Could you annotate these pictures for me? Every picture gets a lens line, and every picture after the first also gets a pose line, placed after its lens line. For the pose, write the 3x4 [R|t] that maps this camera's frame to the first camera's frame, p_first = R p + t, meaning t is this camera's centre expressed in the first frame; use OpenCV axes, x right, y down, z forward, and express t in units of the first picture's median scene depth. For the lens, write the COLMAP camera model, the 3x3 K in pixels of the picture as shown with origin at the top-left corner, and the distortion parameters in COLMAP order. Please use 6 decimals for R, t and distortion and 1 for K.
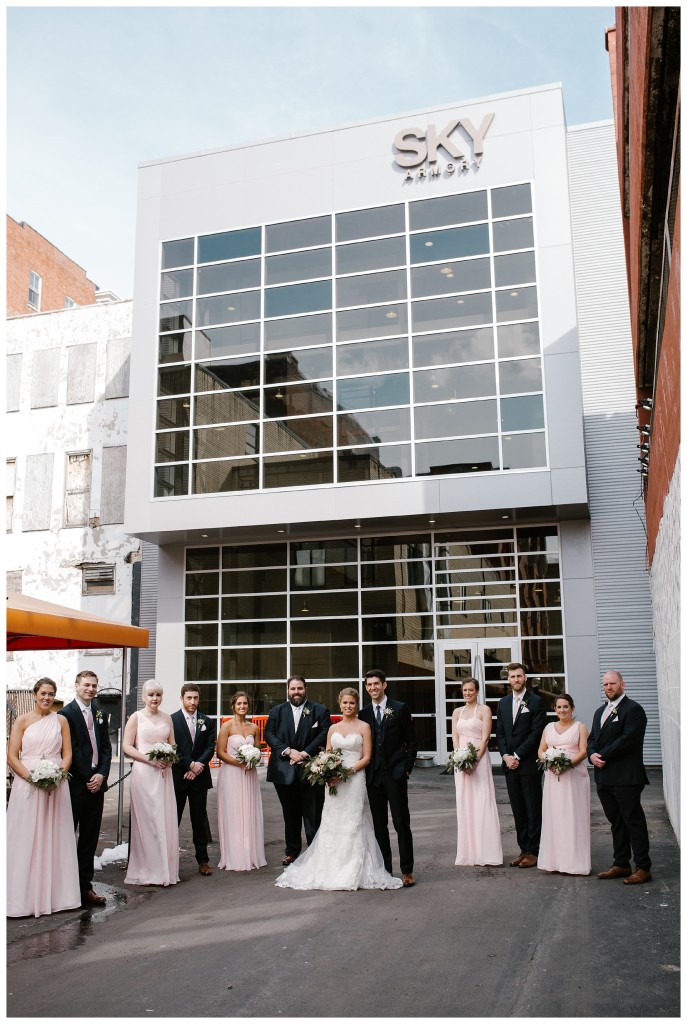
lens RADIAL K [[949.6, 0, 343.5], [0, 949.6, 512.0], [0, 0, 1]] dist [-0.011978, 0.009258]
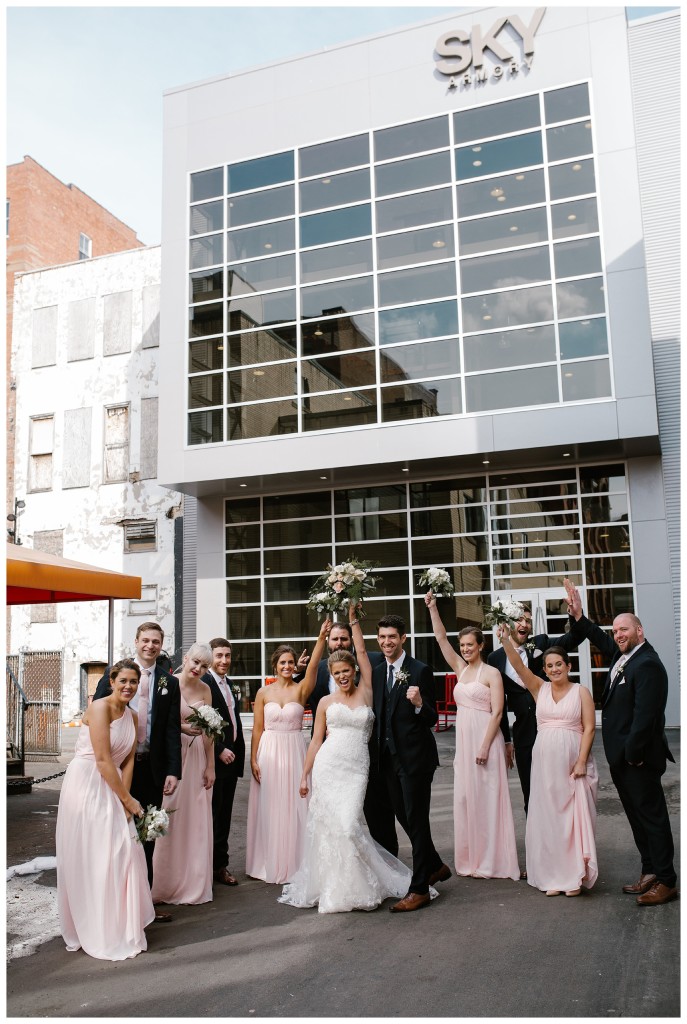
lens RADIAL K [[913.3, 0, 359.6], [0, 913.3, 508.9], [0, 0, 1]] dist [-0.007801, 0.002501]
pose [[0.998084, -0.024427, -0.056847, 0.019082], [0.026335, 0.999106, 0.033063, 0.021155], [0.055989, -0.034497, 0.997835, 0.103885]]
